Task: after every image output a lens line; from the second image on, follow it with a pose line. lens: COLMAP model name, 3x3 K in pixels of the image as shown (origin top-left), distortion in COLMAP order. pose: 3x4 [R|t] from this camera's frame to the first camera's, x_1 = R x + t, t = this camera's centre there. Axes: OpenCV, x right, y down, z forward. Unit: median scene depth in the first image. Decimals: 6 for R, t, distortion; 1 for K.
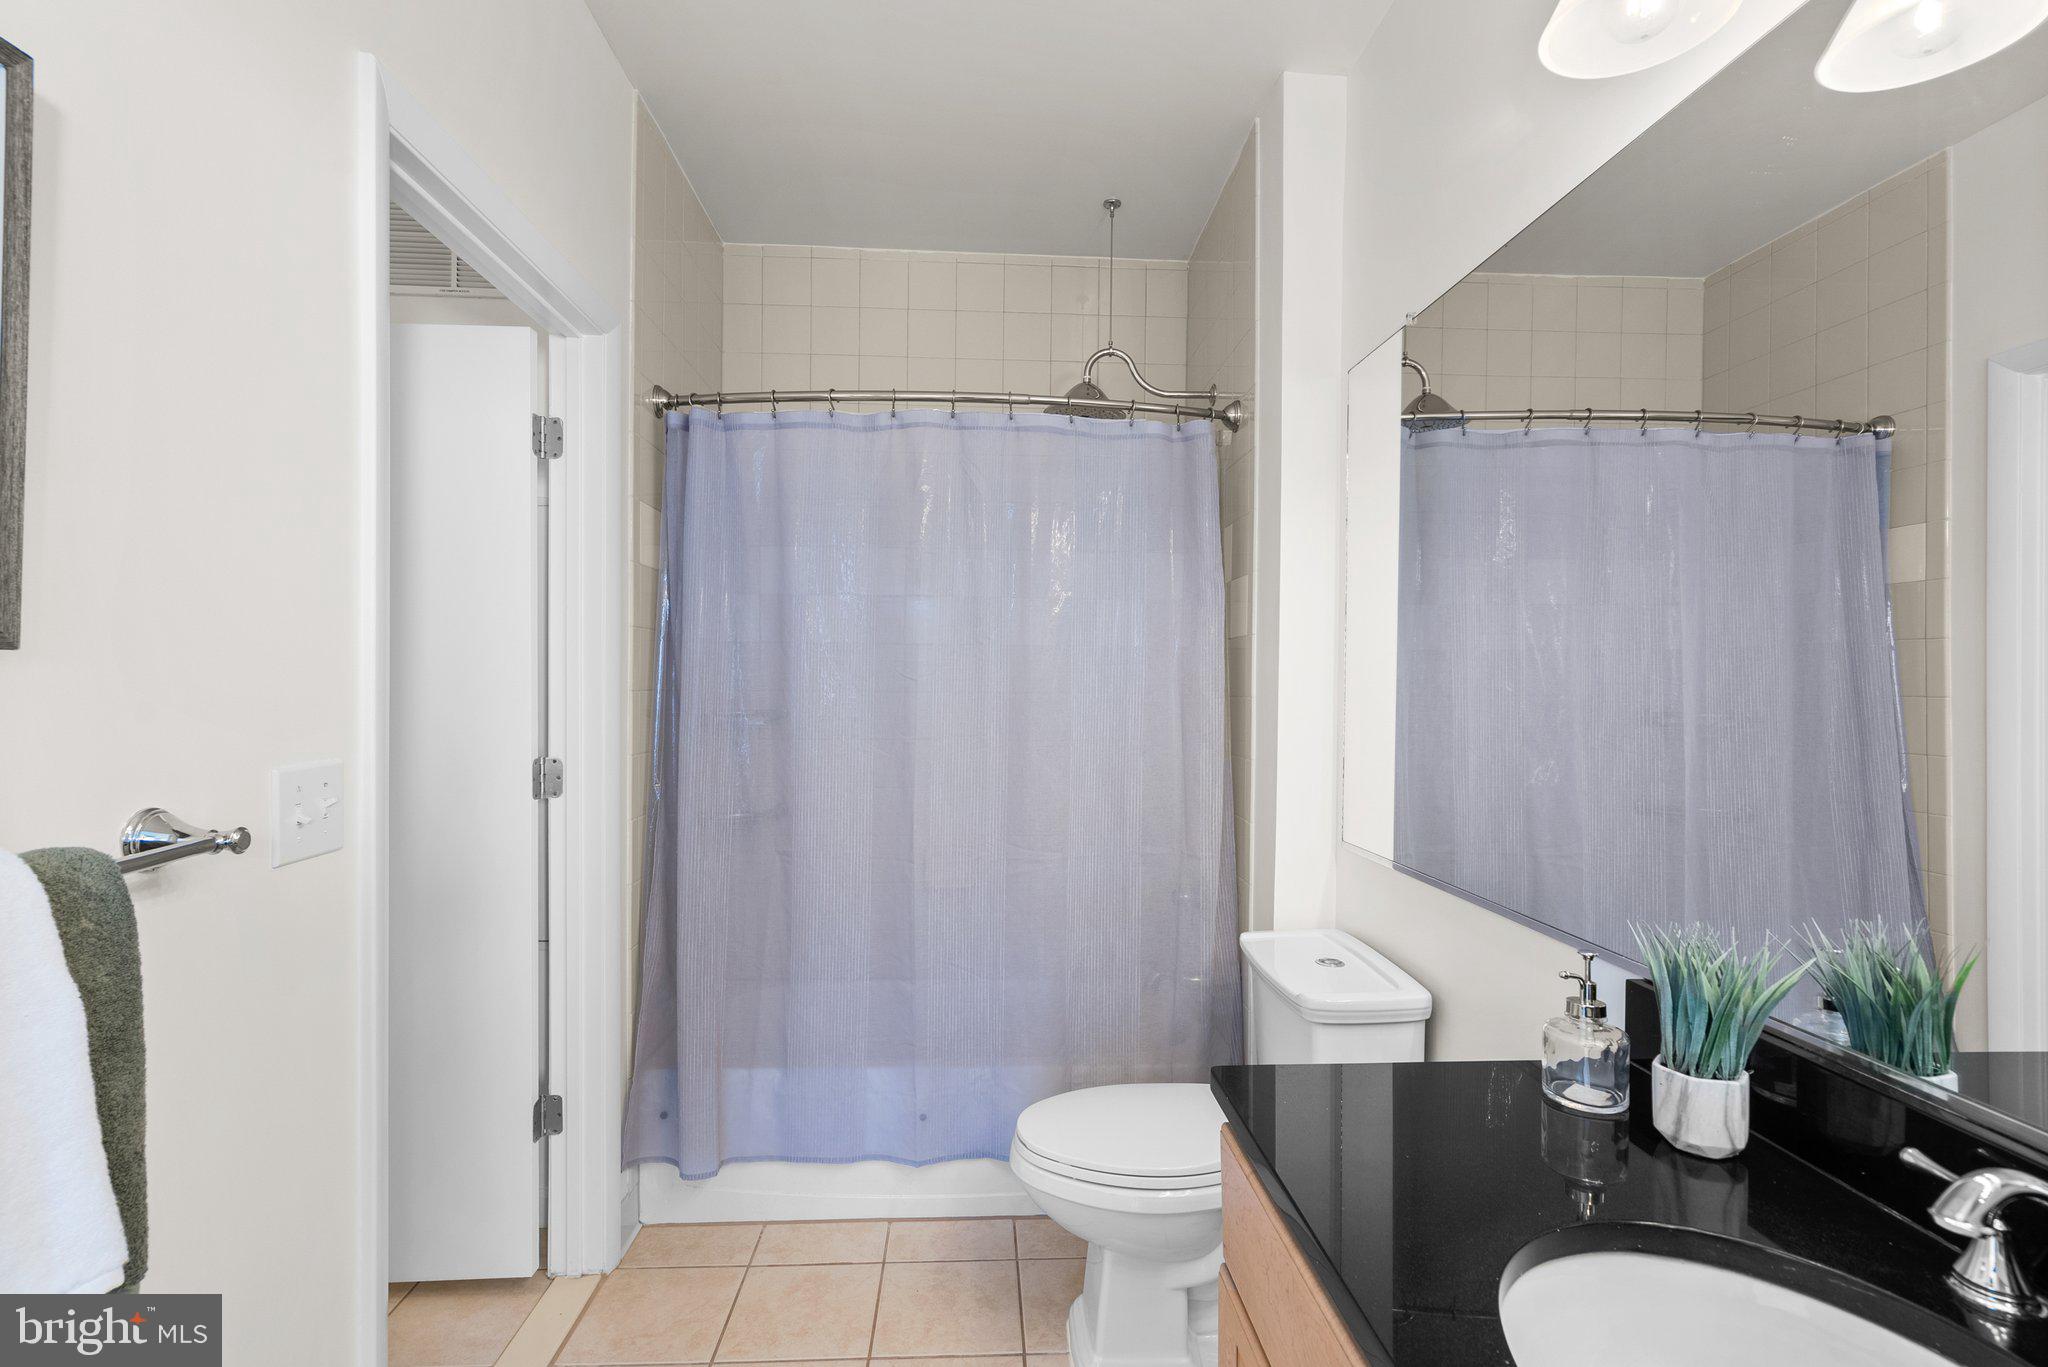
lens RADIAL K [[945.7, 0, 1023.3], [0, 945.7, 671.3], [0, 0, 1]] dist [0.000238, 0.001845]
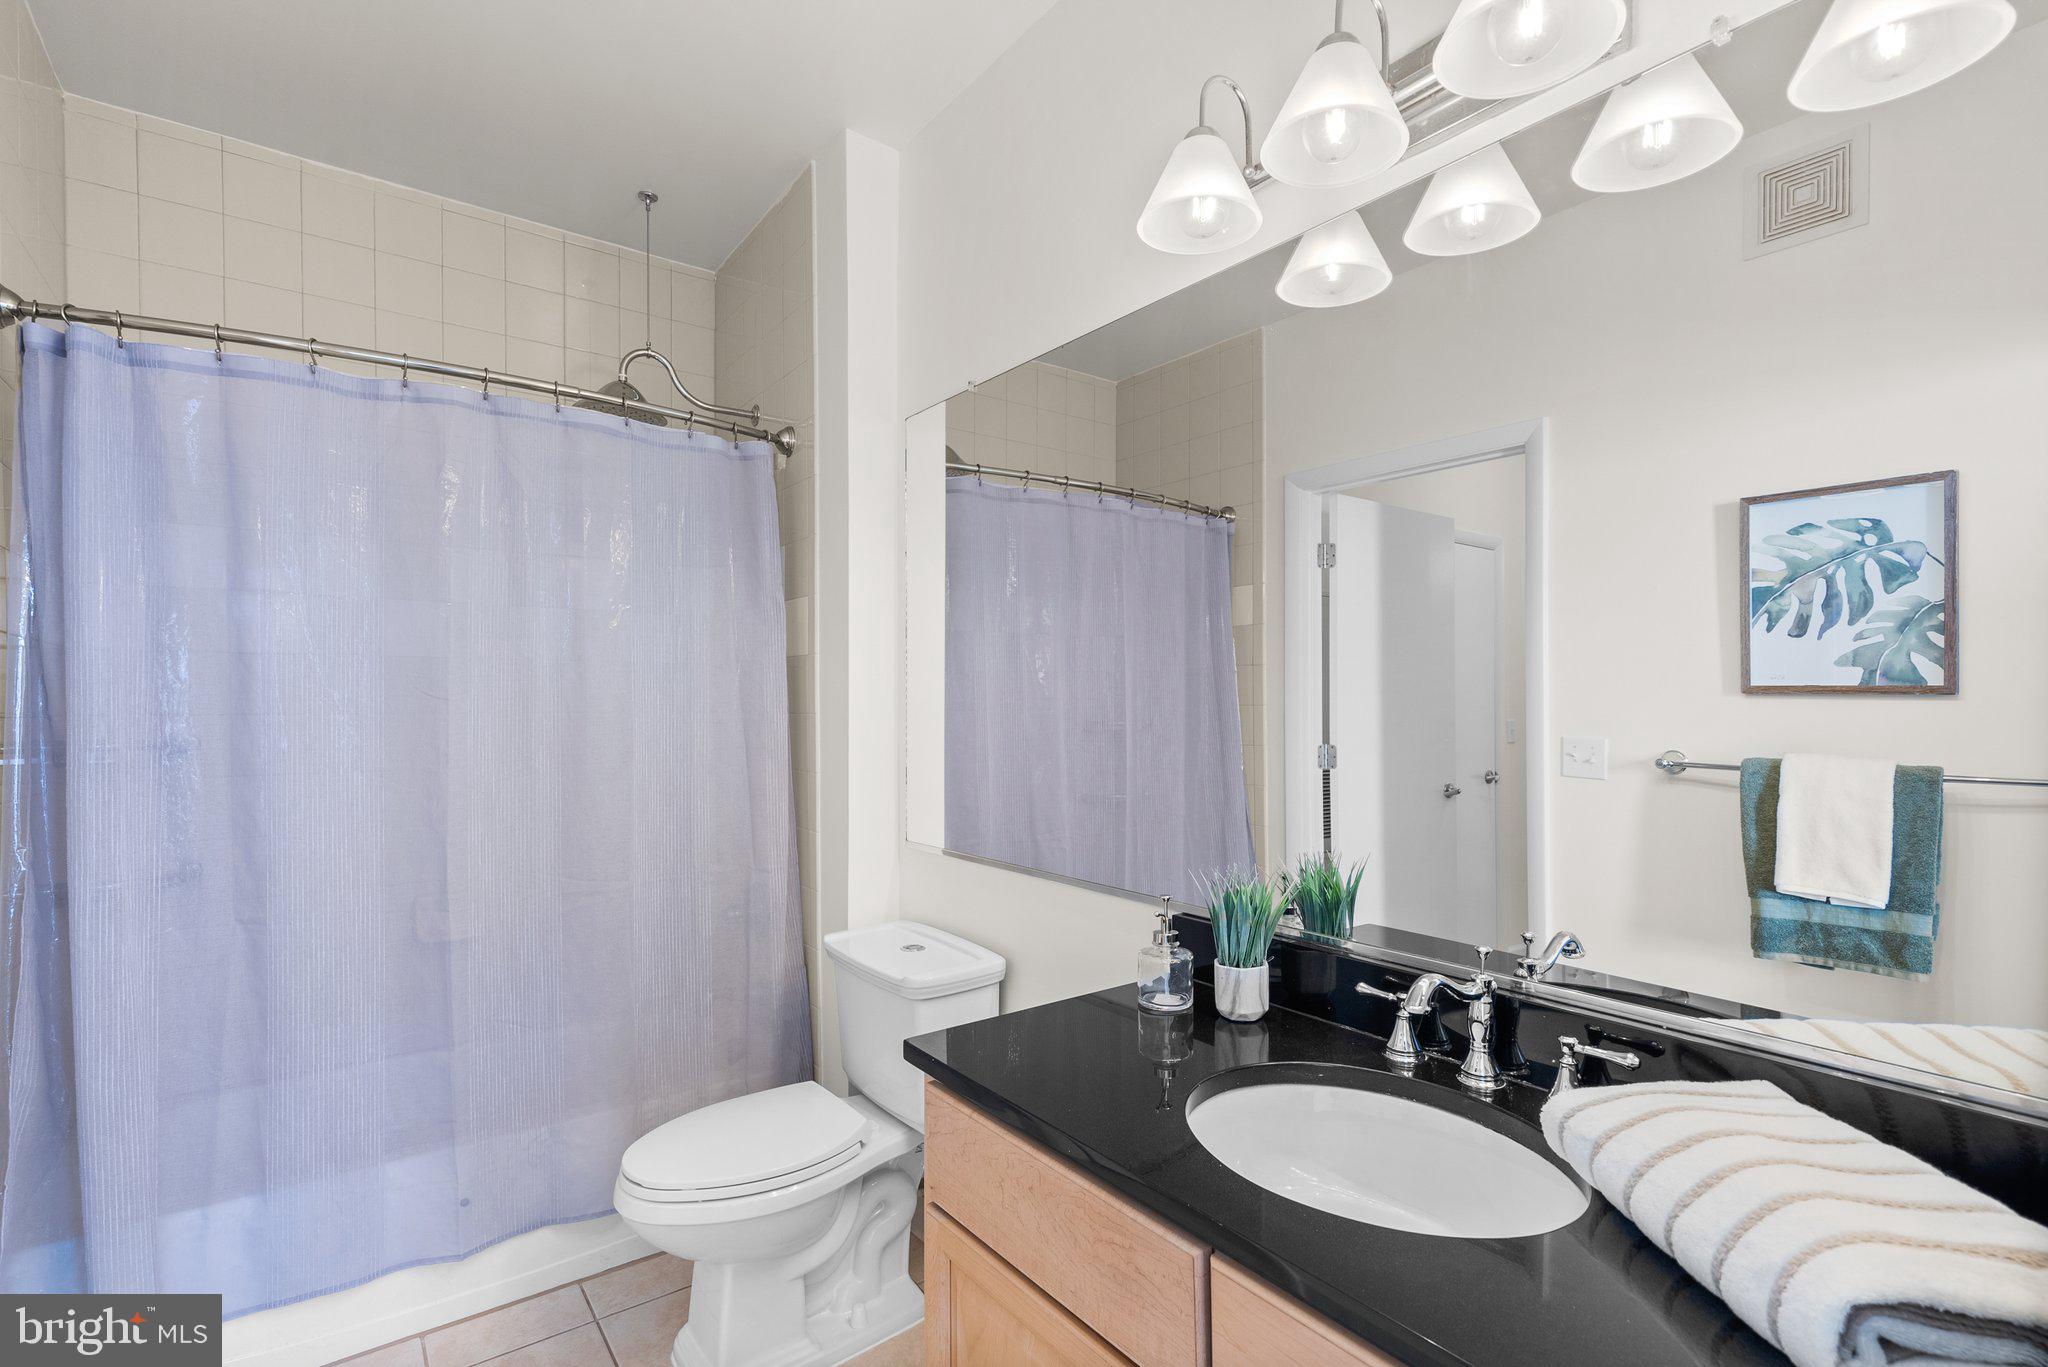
lens RADIAL K [[958.2, 0, 1024.3], [0, 958.2, 692.6], [0, 0, 1]] dist [-0.002421, 0.000705]
pose [[0.829145, -0.003883, 0.559020, -0.159298], [0.000637, 0.999982, 0.006002, -0.002016], [-0.559033, -0.004620, 0.829133, -0.013553]]
